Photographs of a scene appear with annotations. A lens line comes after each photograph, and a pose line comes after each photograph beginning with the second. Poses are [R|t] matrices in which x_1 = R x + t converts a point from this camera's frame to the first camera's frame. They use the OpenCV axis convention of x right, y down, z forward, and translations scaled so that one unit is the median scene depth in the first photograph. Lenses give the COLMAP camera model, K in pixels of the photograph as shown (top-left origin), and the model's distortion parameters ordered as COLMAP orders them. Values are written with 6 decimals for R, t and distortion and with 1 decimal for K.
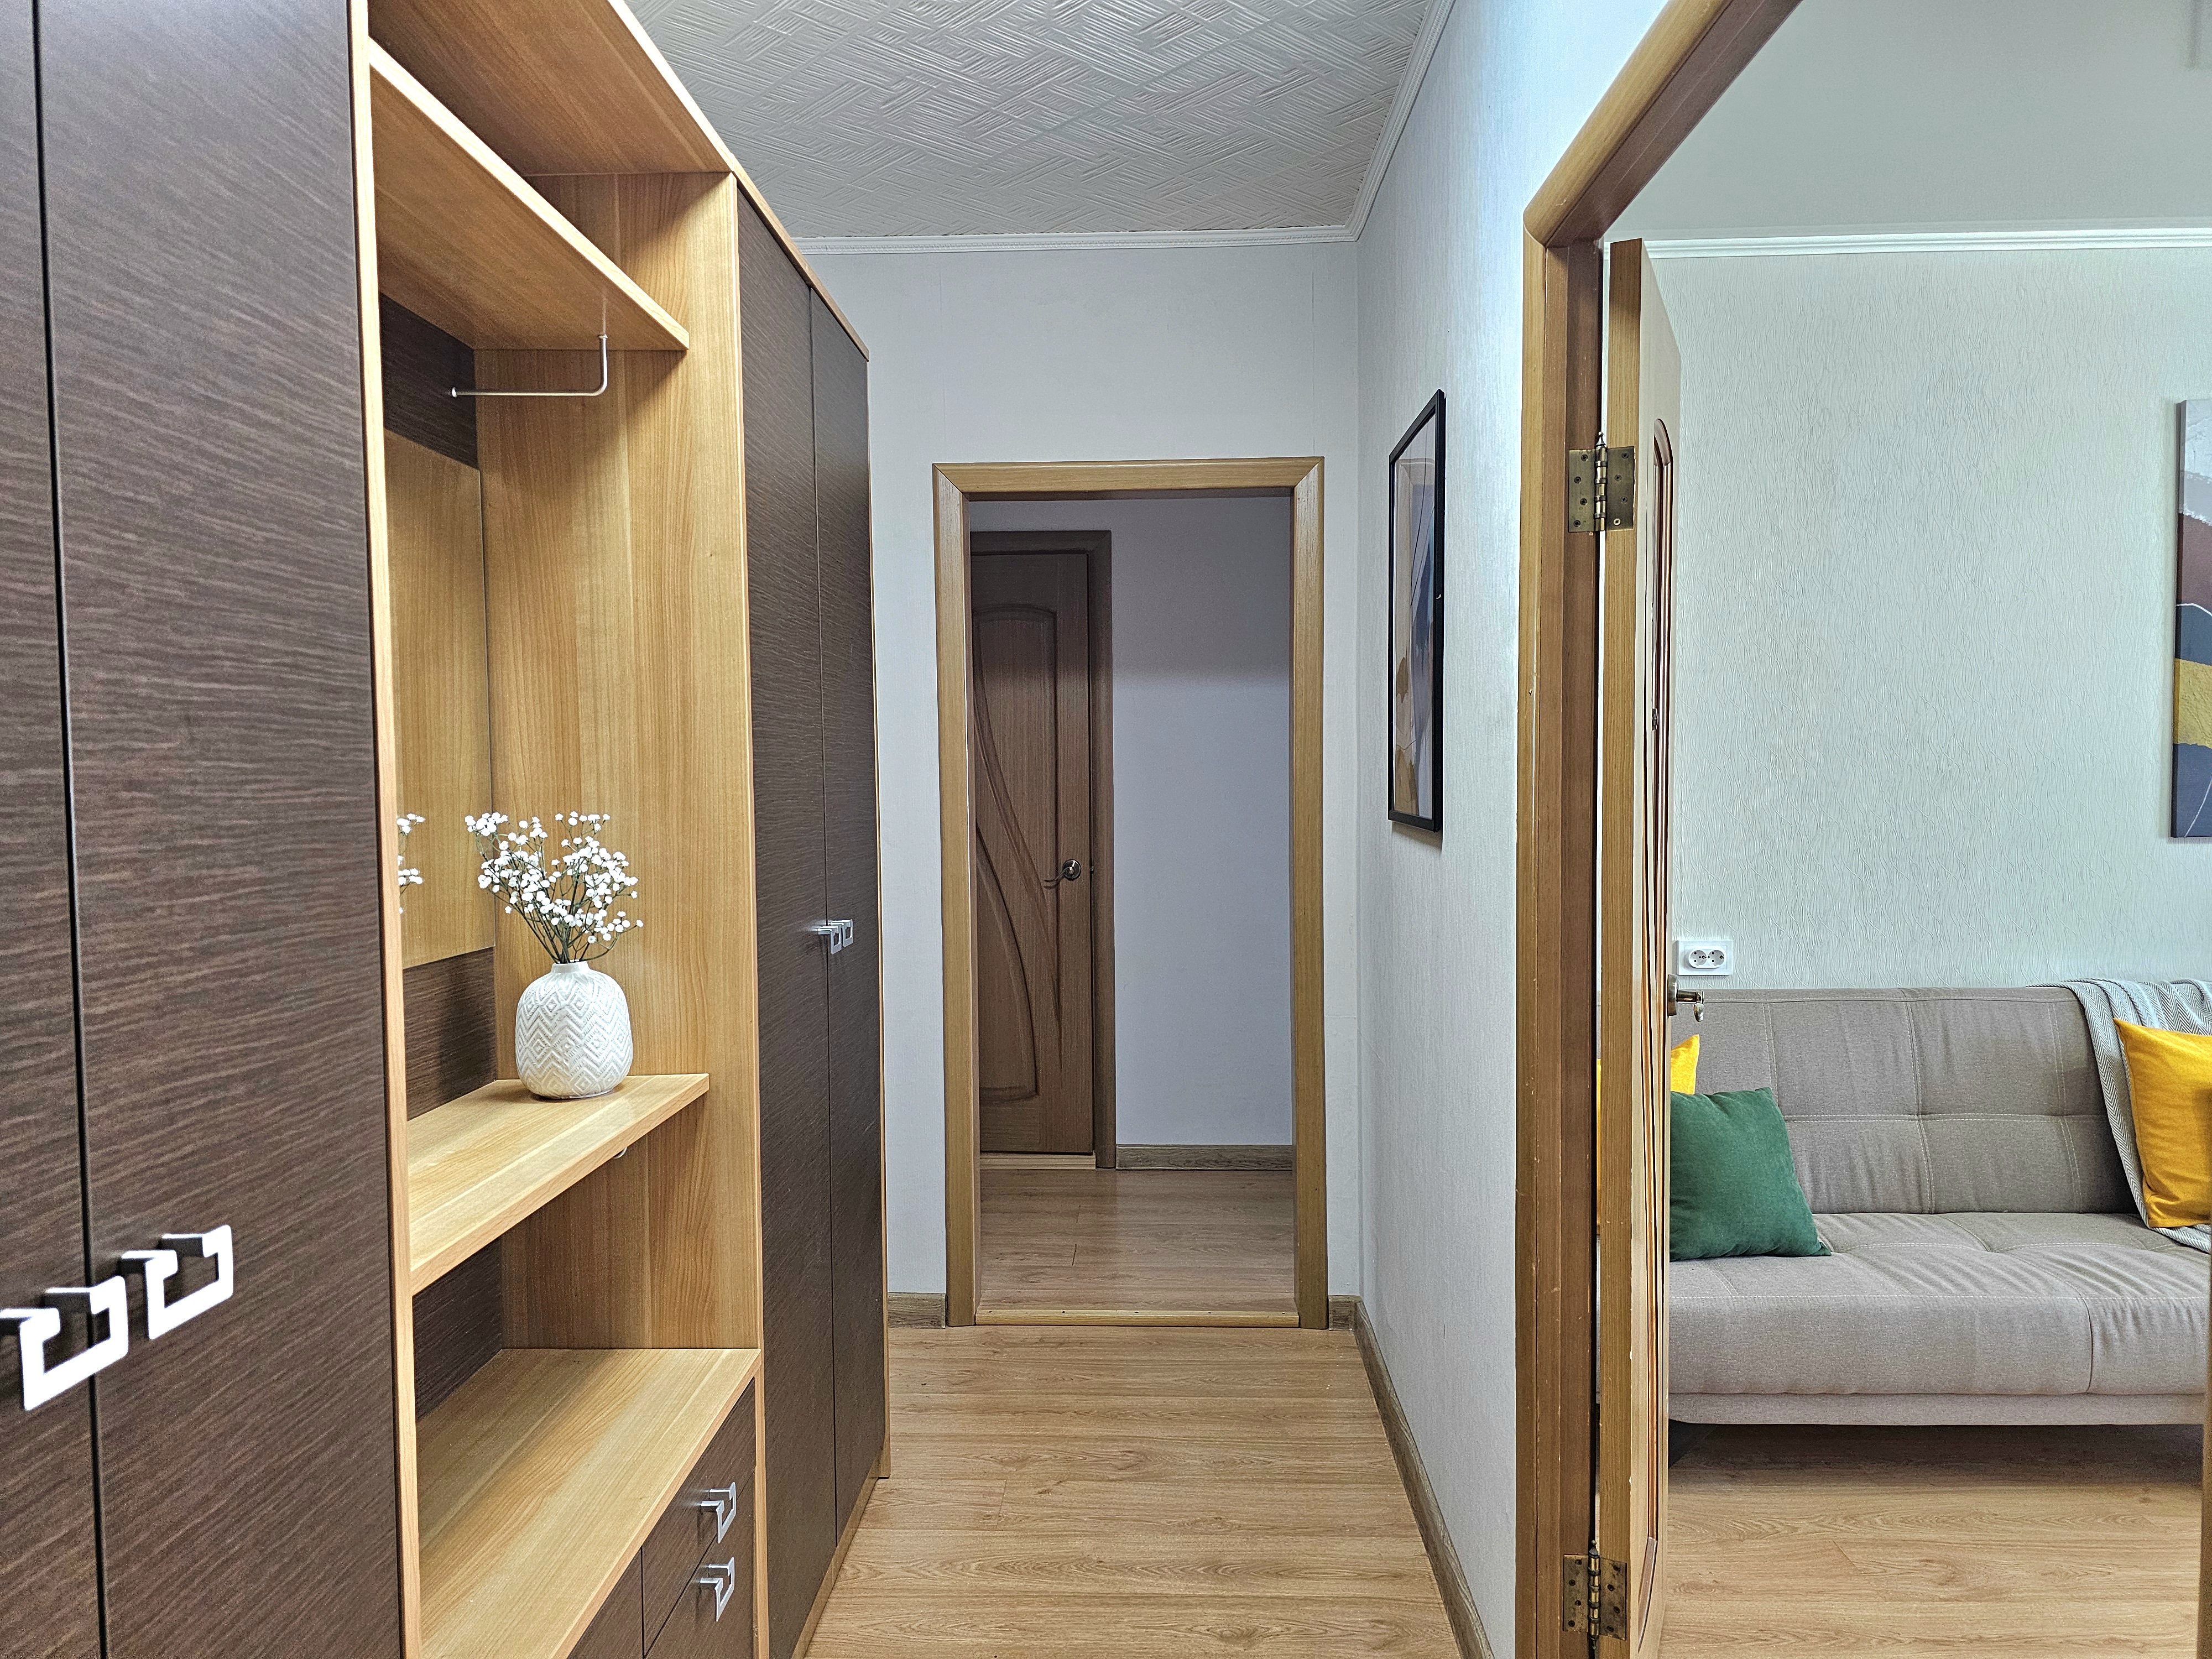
lens RADIAL K [[1491.6, 0, 1106.8], [0, 1491.6, 838.9], [0, 0, 1]] dist [0.059155, -0.055916]
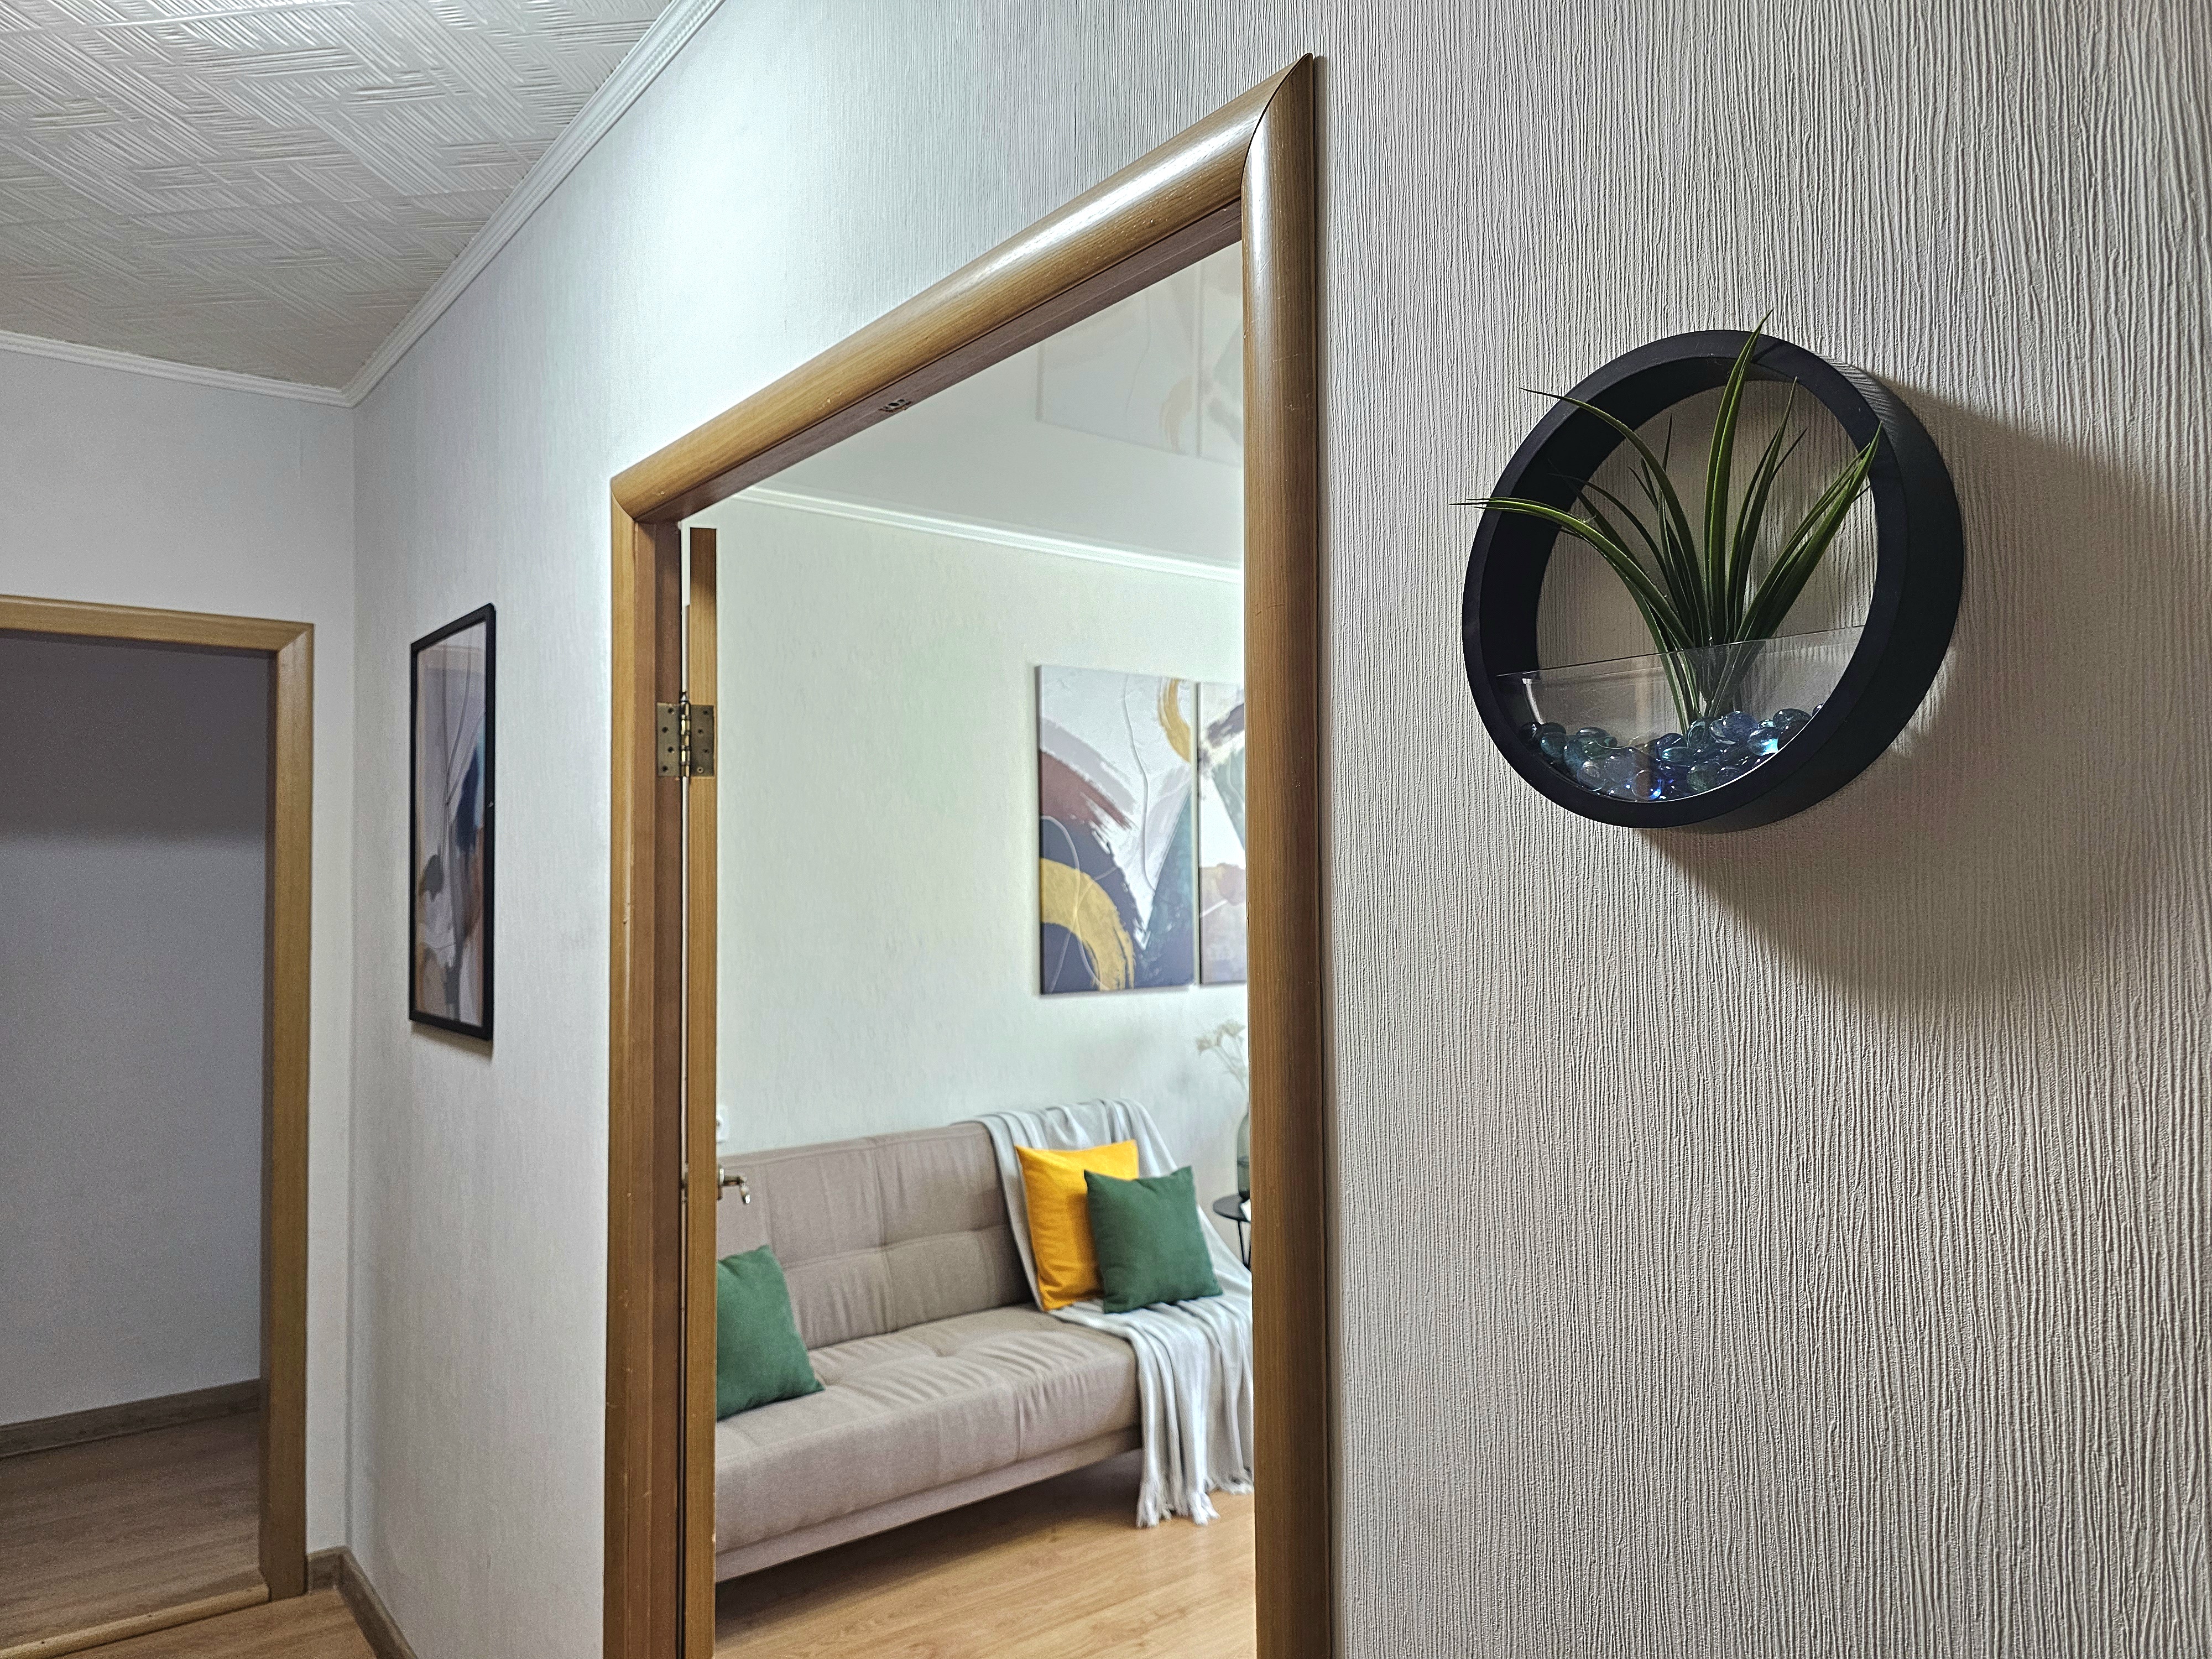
lens RADIAL K [[1491.6, 0, 1107.3], [0, 1491.6, 830.7], [0, 0, 1]] dist [0.059155, -0.055916]
pose [[0.767050, 0.029172, 0.640924, -0.083837], [0.031190, 0.996089, -0.082665, -0.037375], [-0.640829, 0.083398, 0.763140, -0.026329]]
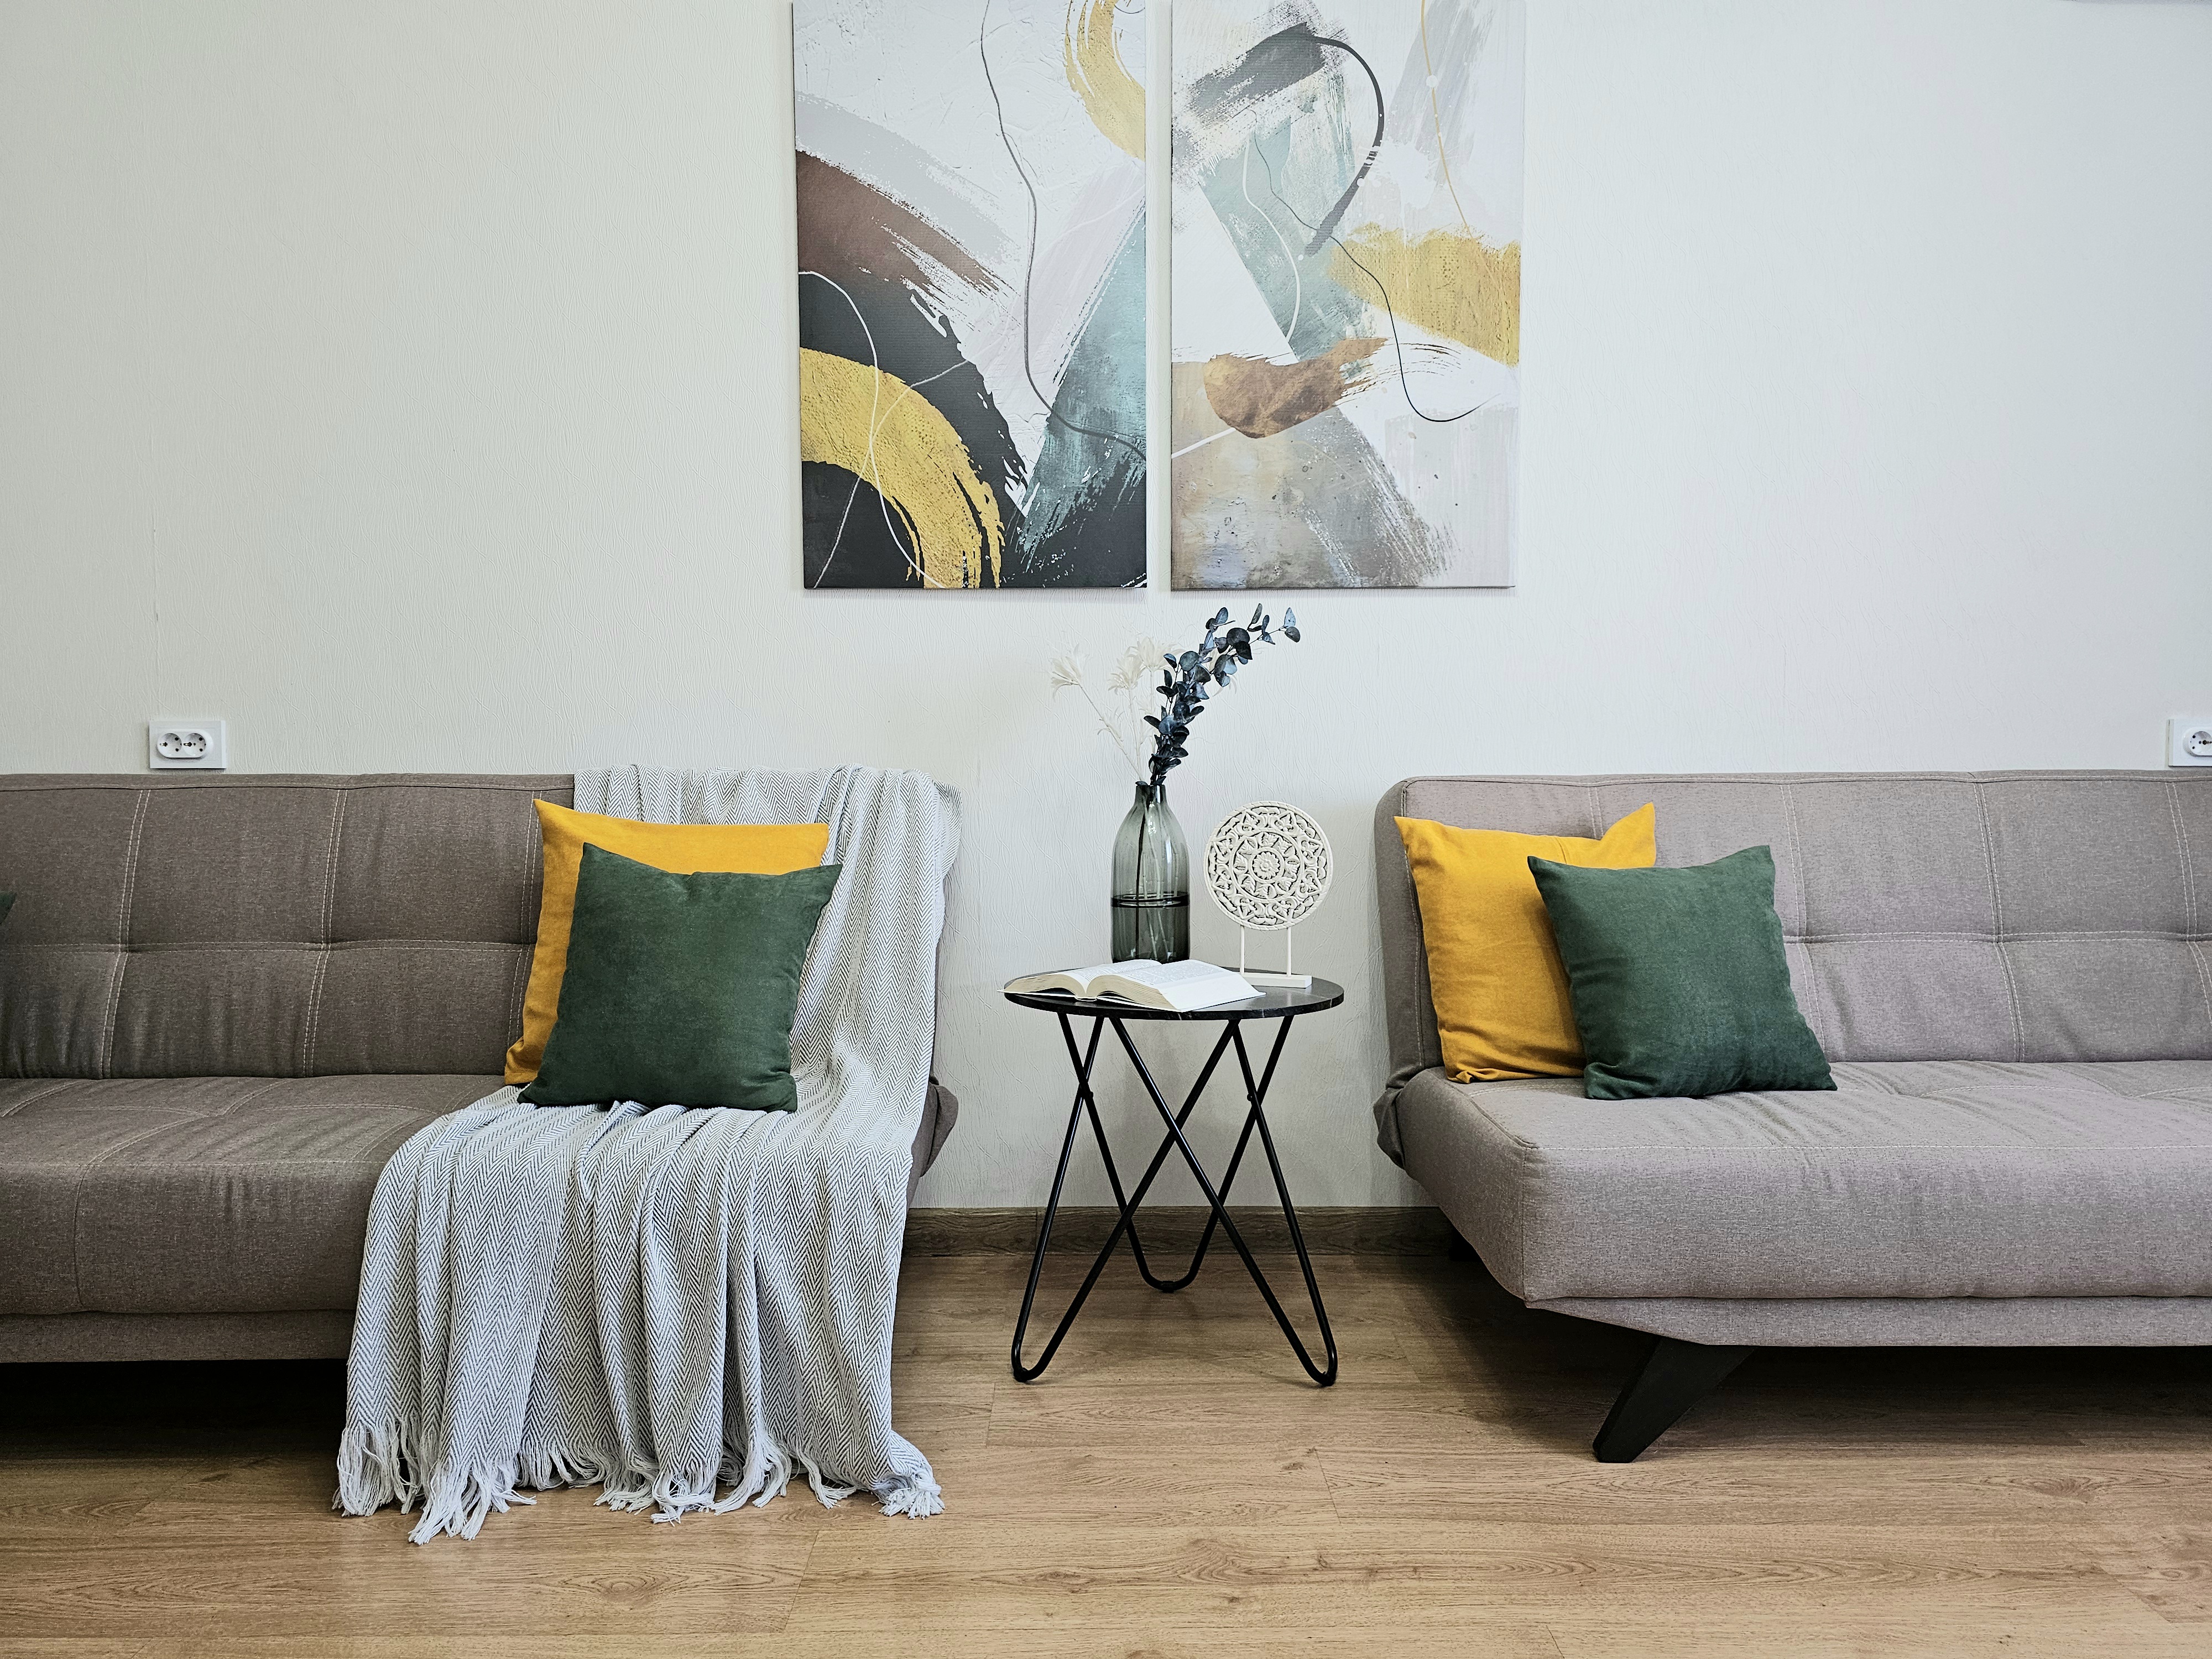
lens RADIAL K [[1491.6, 0, 1010.3], [0, 1491.6, 818.1], [0, 0, 1]] dist [0.059155, -0.055916]
pose [[0.999189, 0.011463, 0.038609, 0.846145], [-0.010987, 0.999861, -0.012510, 0.131071], [-0.038747, 0.012076, 0.999176, 0.276364]]
